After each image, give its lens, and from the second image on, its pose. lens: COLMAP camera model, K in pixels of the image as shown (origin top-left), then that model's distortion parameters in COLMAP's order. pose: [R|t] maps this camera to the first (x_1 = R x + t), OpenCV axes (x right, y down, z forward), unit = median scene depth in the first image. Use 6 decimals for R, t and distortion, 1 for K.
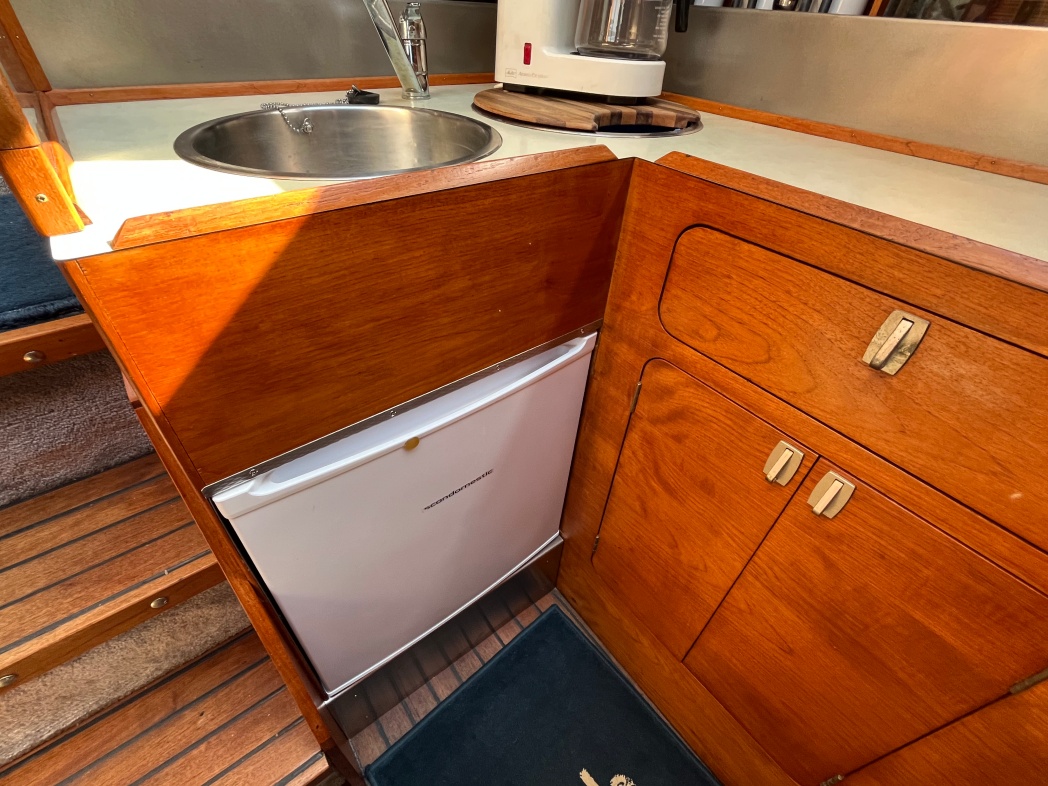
lens RADIAL K [[472.5, 0, 528.2], [0, 472.5, 391.1], [0, 0, 1]] dist [0.002891, -0.000094]
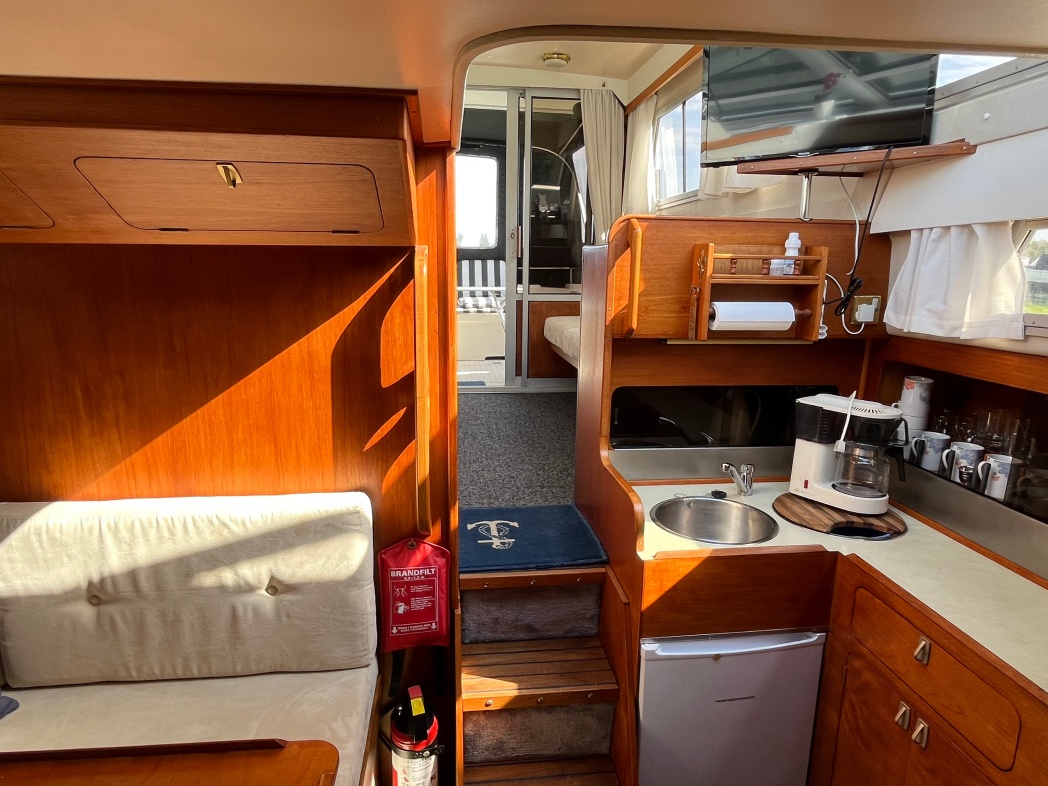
lens RADIAL K [[619.0, 0, 525.3], [0, 619.0, 395.9], [0, 0, 1]] dist [-0.005417, 0.003603]
pose [[0.851905, 0.064240, -0.519741, 0.352983], [-0.310268, 0.861430, -0.402086, 0.422561], [0.421890, 0.503798, 0.753788, -1.818694]]
